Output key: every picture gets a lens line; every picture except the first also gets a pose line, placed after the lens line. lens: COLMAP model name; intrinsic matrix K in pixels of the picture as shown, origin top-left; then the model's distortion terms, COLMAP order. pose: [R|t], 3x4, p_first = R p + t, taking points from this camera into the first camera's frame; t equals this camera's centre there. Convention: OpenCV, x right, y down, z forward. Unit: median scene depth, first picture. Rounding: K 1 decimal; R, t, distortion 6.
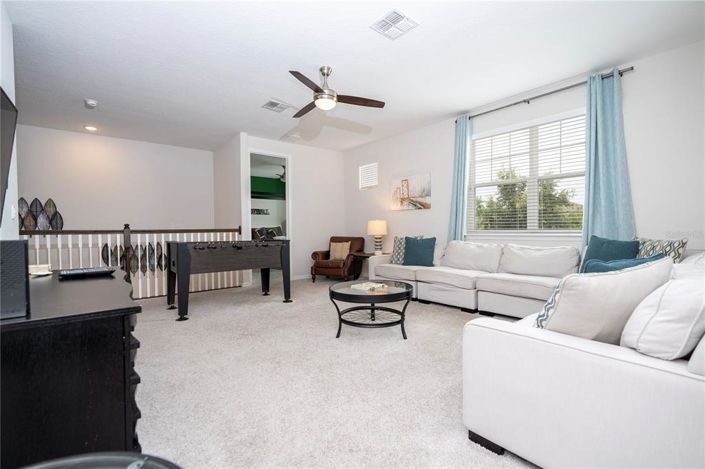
lens RADIAL K [[317.5, 0, 352.5], [0, 317.5, 234.5], [0, 0, 1]] dist [-0.010631, 0.000390]
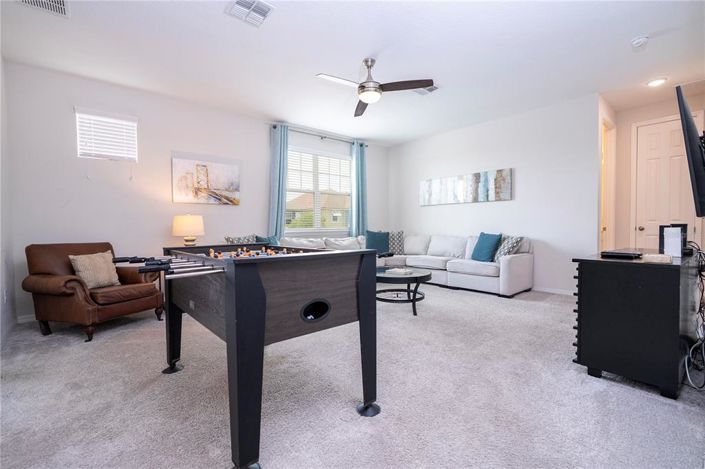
lens RADIAL K [[317.5, 0, 352.5], [0, 317.5, 234.5], [0, 0, 1]] dist [-0.010631, 0.000390]
pose [[-0.037075, -0.017465, 0.999160, -0.661552], [0.027204, 0.999459, 0.018480, -0.005103], [-0.998942, 0.027866, -0.036580, 0.688543]]
